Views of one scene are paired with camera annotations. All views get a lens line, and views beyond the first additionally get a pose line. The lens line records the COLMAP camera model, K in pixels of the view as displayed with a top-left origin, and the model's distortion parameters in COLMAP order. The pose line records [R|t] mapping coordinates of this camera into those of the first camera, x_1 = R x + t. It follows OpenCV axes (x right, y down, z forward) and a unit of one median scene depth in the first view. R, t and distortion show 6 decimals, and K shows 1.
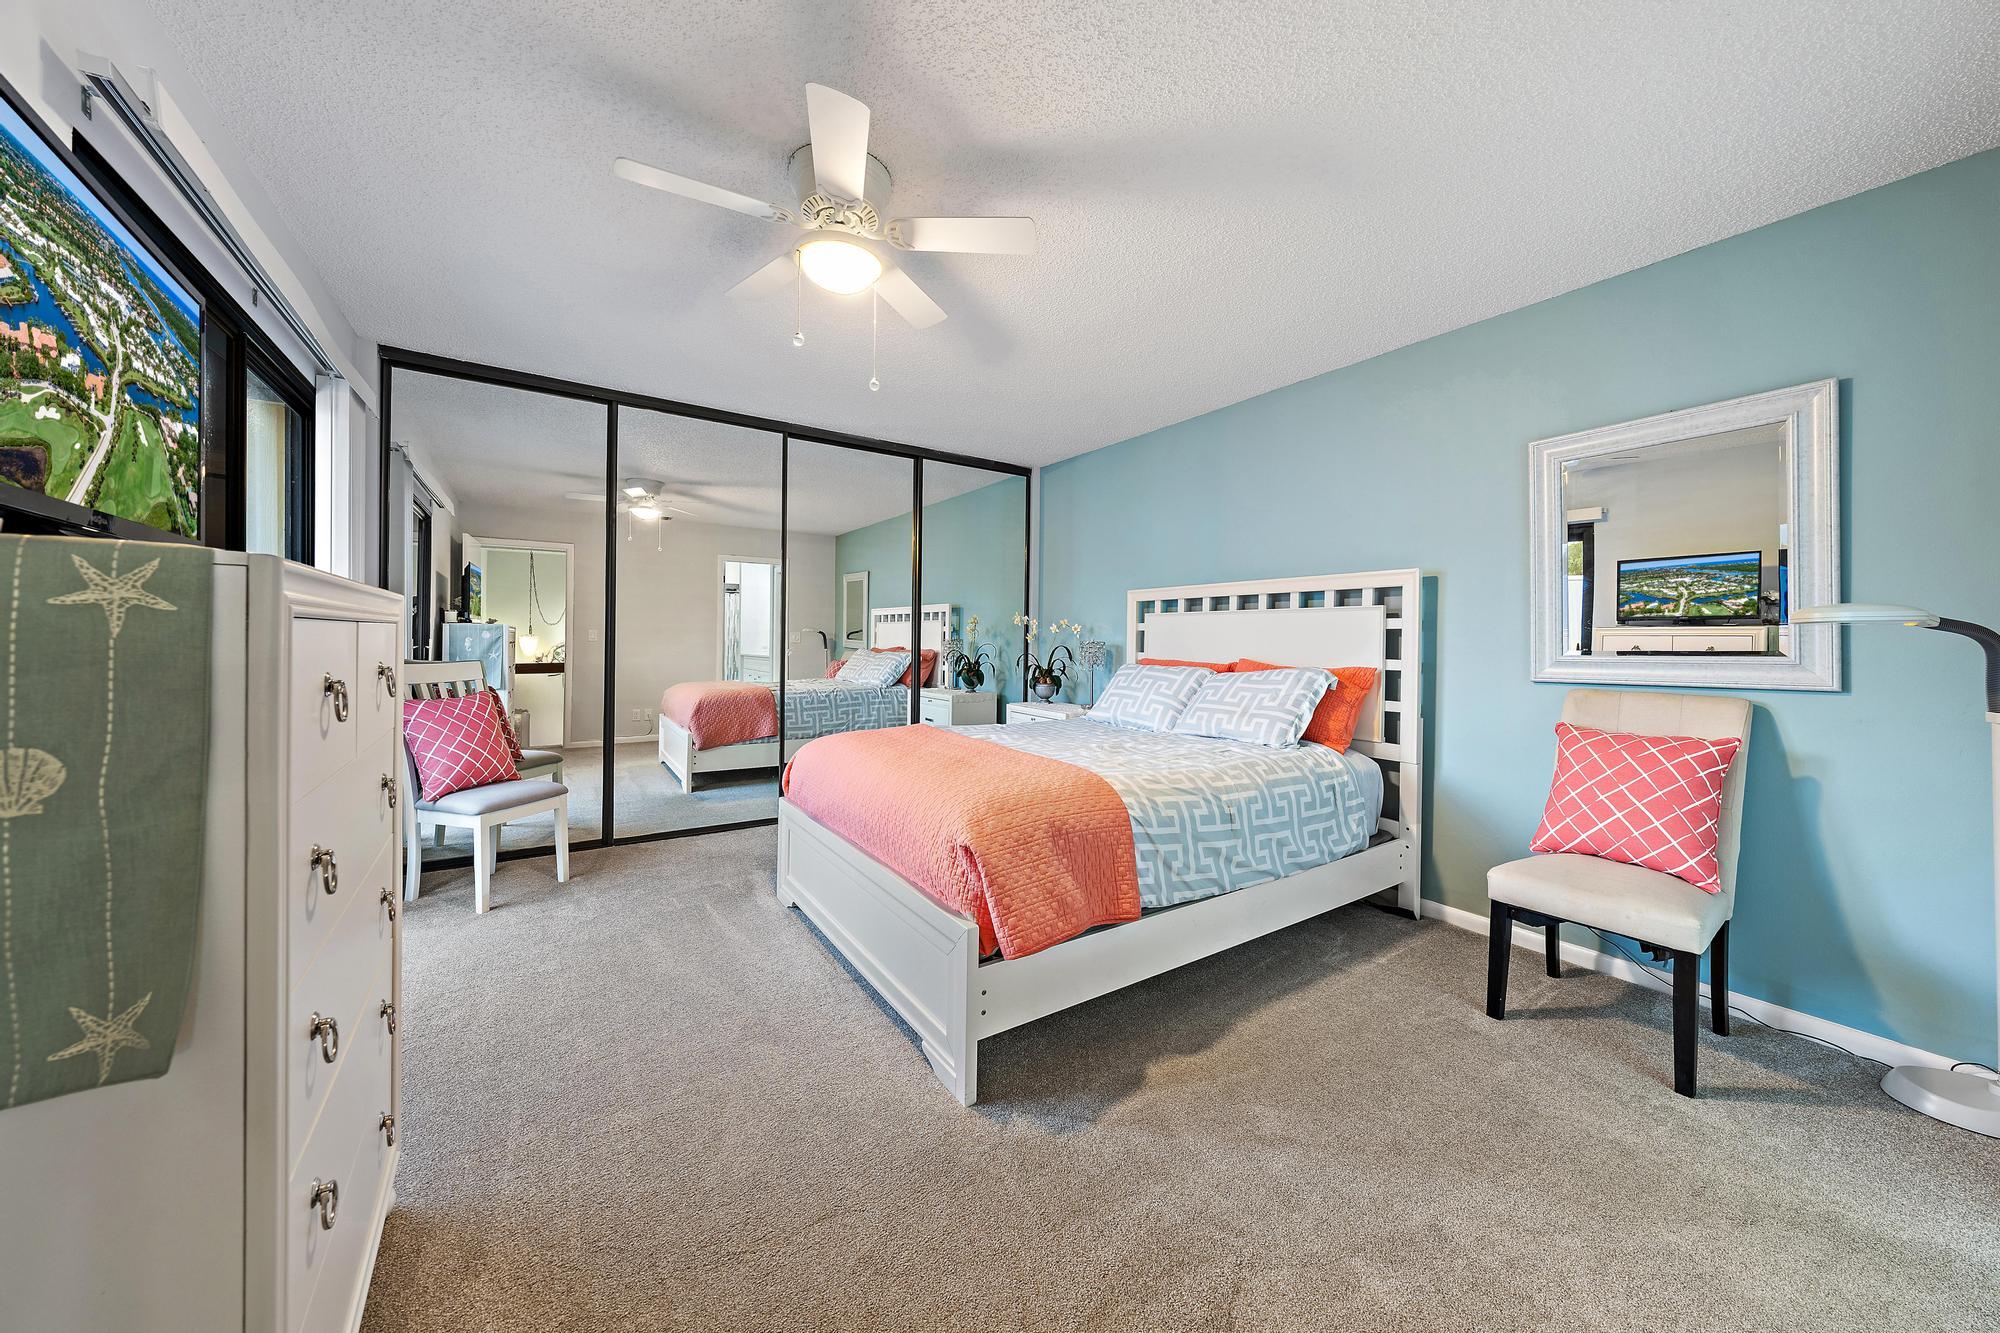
lens RADIAL K [[678.7, 0, 1001.7], [0, 678.7, 647.6], [0, 0, 1]] dist [0.000661, 0.000097]
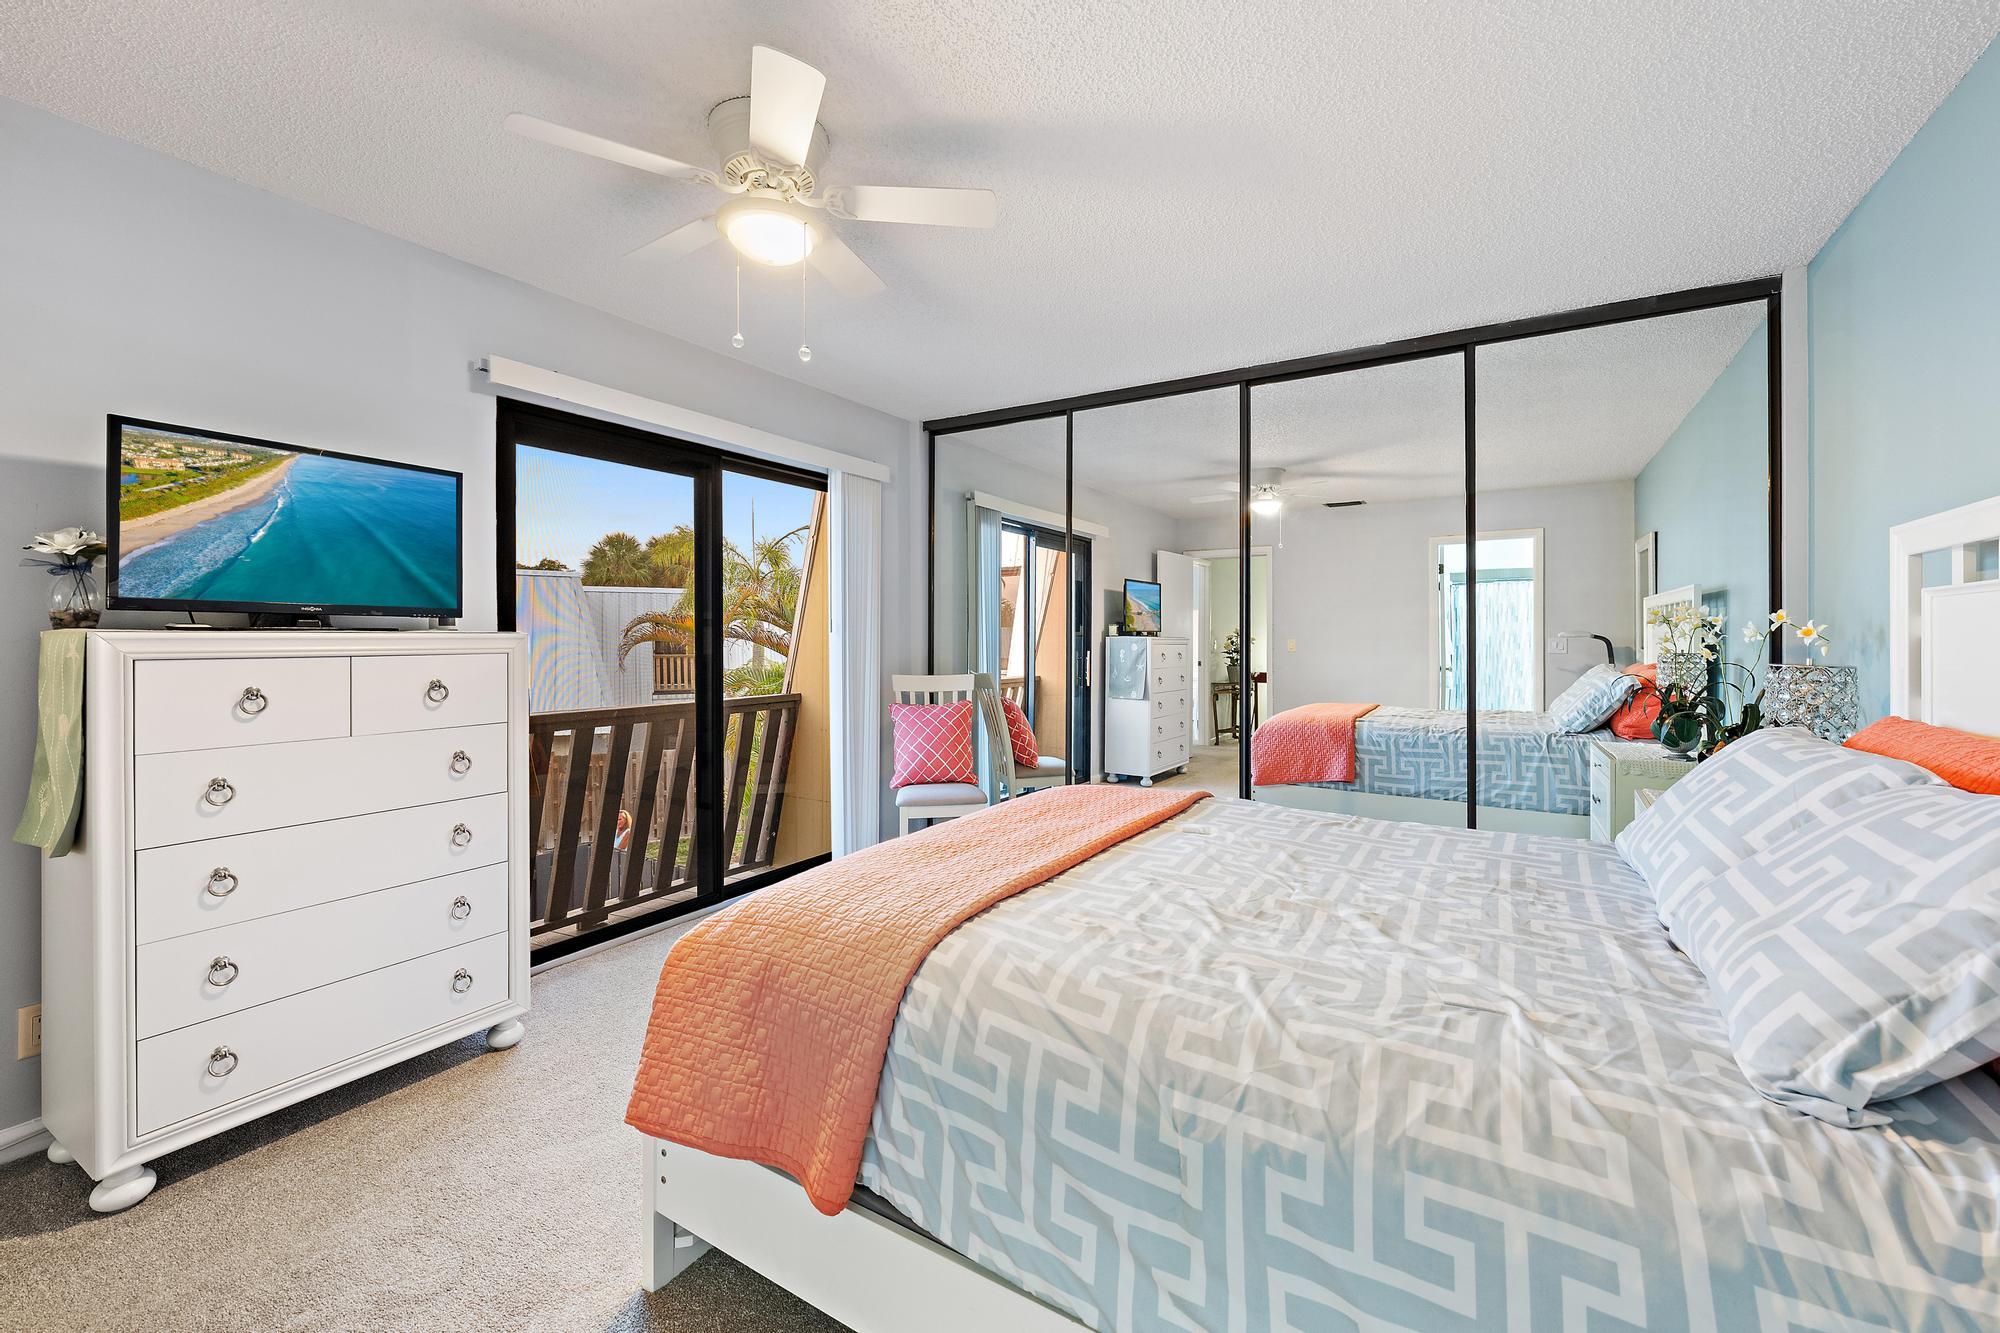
lens RADIAL K [[788.9, 0, 1007.1], [0, 788.9, 650.4], [0, 0, 1]] dist [0.000728, 0.000024]
pose [[0.432280, 0.000838, -0.901739, 0.637976], [-0.005713, 0.999982, -0.001809, -0.025367], [0.901721, 0.005934, 0.432277, 0.678500]]
